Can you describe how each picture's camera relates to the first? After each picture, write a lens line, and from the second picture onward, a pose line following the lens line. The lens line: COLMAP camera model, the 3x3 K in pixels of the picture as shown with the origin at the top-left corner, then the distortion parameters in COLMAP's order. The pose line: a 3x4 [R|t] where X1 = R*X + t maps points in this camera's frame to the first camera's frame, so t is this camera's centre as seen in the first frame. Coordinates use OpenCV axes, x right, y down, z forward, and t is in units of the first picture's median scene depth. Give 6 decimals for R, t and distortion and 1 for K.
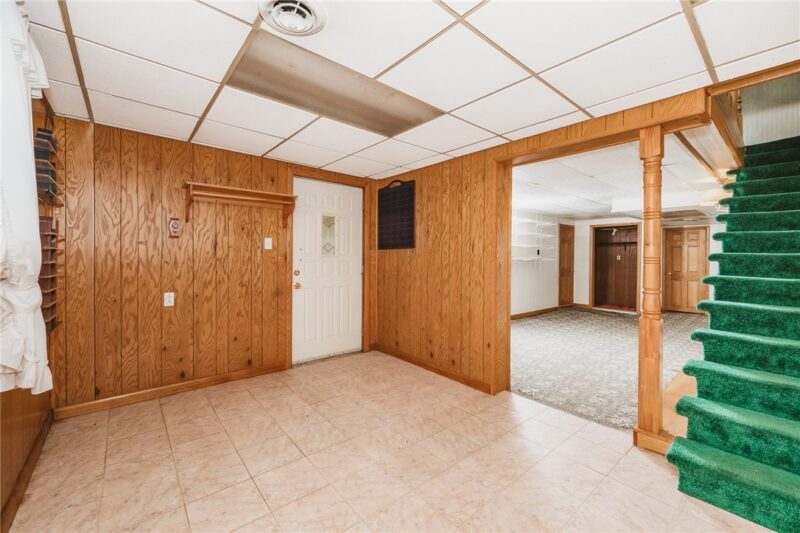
lens RADIAL K [[328.2, 0, 400.6], [0, 328.2, 262.6], [0, 0, 1]] dist [-0.002468, -0.000278]
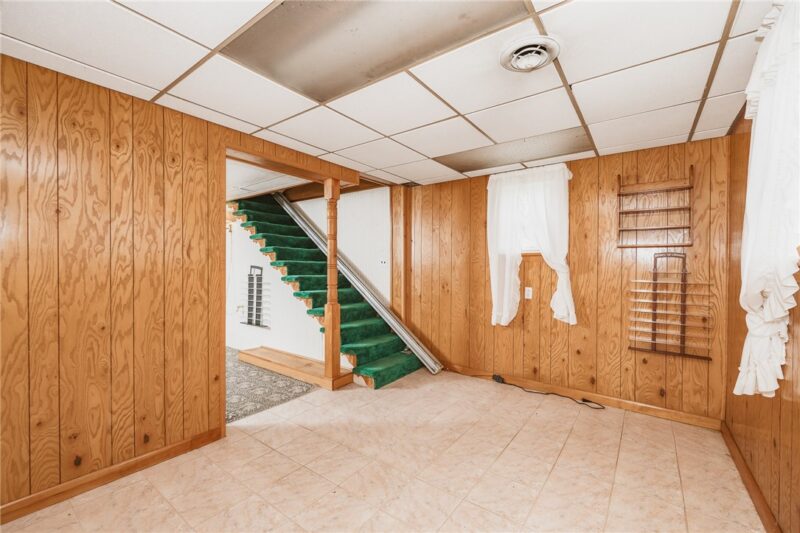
lens RADIAL K [[328.2, 0, 417.4], [0, 328.2, 265.8], [0, 0, 1]] dist [-0.002468, -0.000278]
pose [[-0.252250, -0.015645, 0.967536, -0.578276], [0.005819, 0.999827, 0.017684, -0.023648], [-0.967645, 0.010091, -0.252116, 0.708569]]
